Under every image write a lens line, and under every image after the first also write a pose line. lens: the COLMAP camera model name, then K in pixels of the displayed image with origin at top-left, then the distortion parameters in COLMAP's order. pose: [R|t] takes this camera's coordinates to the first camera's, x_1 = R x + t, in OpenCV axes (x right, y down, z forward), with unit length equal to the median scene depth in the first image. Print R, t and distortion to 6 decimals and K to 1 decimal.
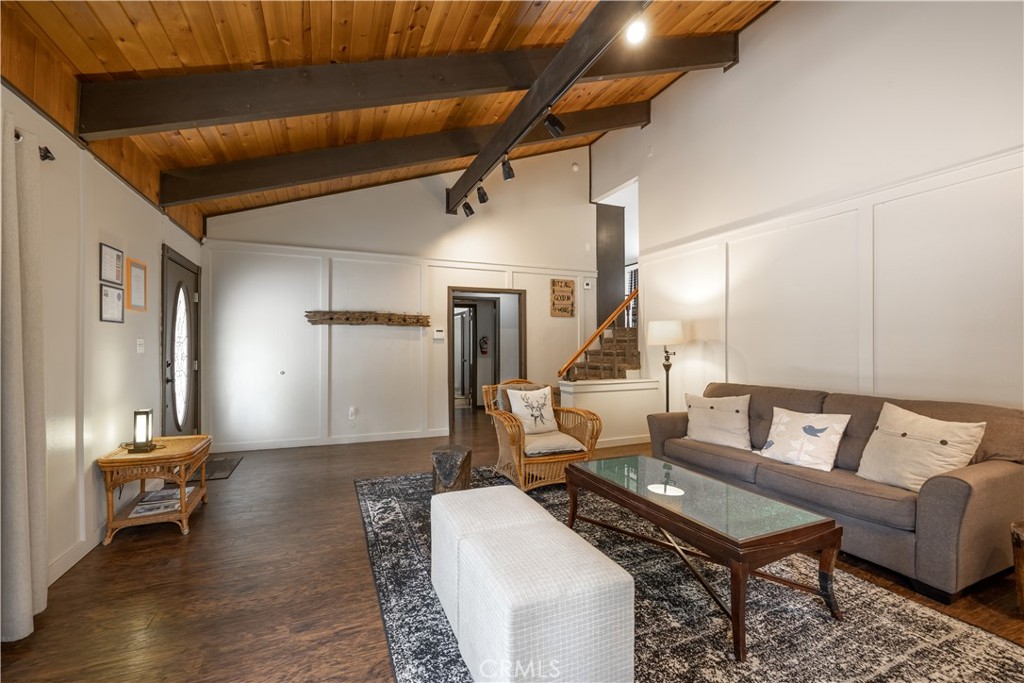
lens RADIAL K [[419.2, 0, 512.0], [0, 419.2, 341.5], [0, 0, 1]] dist [0.000110, -0.000152]
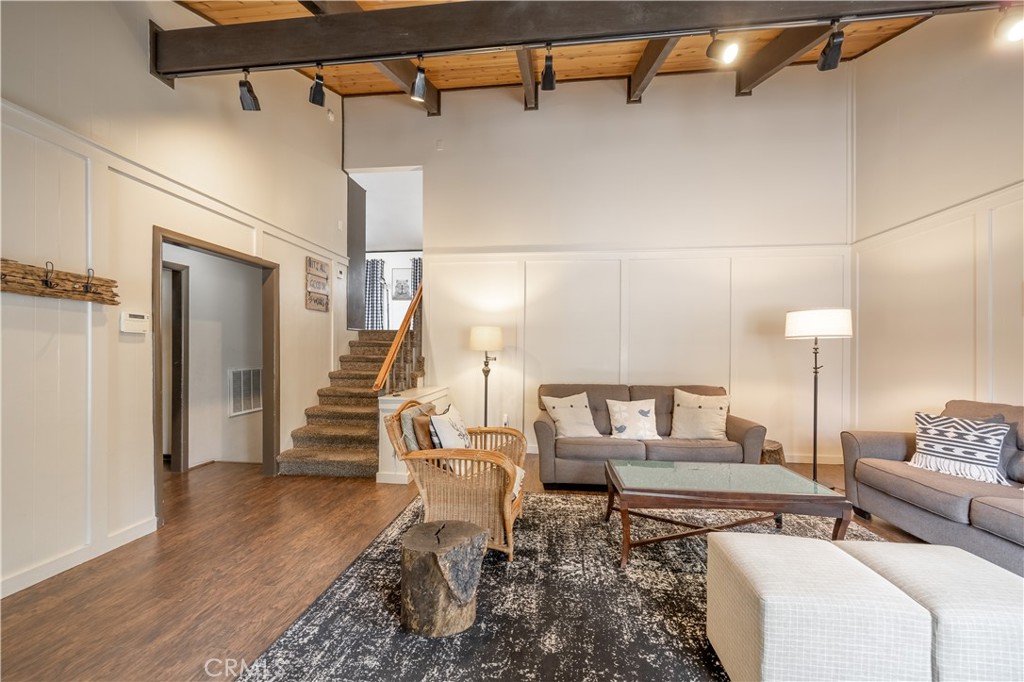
lens RADIAL K [[382.9, 0, 512.3], [0, 382.9, 352.1], [0, 0, 1]] dist [0.001267, -0.000020]
pose [[0.487370, 0.002985, 0.873190, -0.351509], [-0.017810, 0.999820, 0.006523, 0.004664], [-0.873014, -0.018731, 0.487336, 0.432967]]
